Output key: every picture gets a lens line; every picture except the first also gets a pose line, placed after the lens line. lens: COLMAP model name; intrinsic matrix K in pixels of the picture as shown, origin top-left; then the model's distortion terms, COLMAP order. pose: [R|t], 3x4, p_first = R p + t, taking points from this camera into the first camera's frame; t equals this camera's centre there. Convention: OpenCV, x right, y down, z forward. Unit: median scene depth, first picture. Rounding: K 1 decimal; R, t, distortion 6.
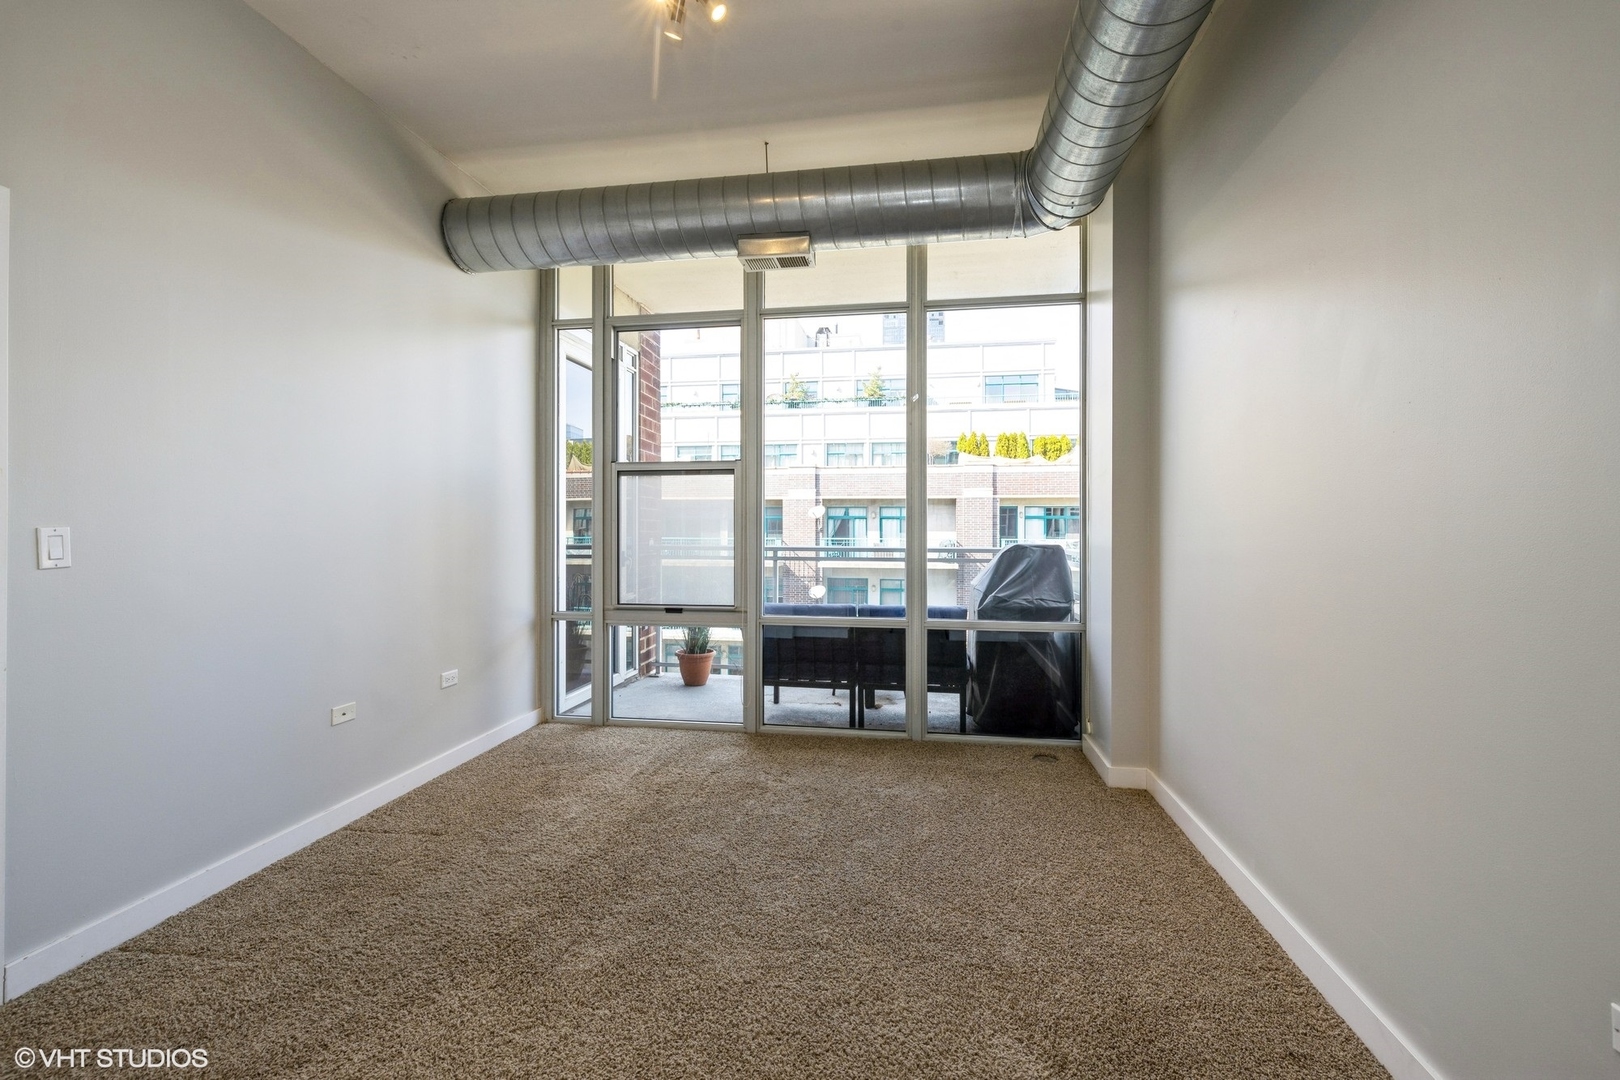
lens RADIAL K [[686.2, 0, 815.1], [0, 686.2, 539.6], [0, 0, 1]] dist [-0.000592, 0.000572]
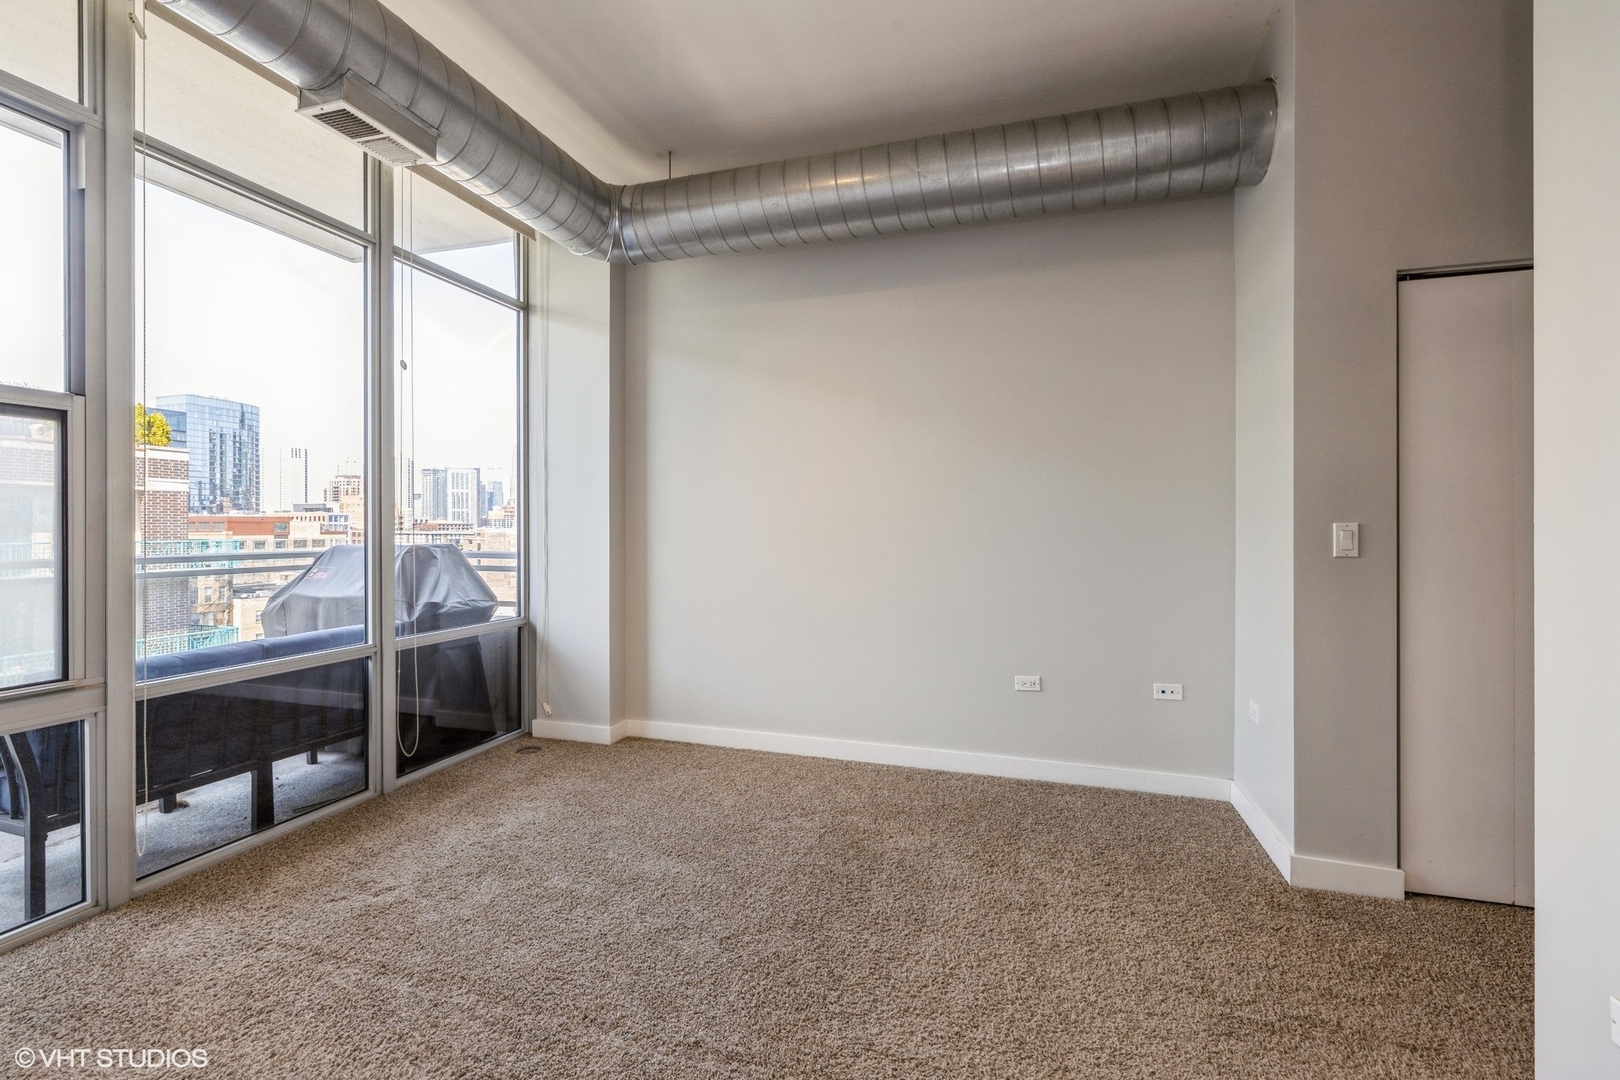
lens RADIAL K [[686.2, 0, 810.2], [0, 686.2, 531.0], [0, 0, 1]] dist [-0.000592, 0.000572]
pose [[0.148025, -0.007041, 0.988958, -0.248104], [0.017470, 0.999837, 0.004504, -0.002596], [-0.988829, 0.016610, 0.148124, 0.172434]]
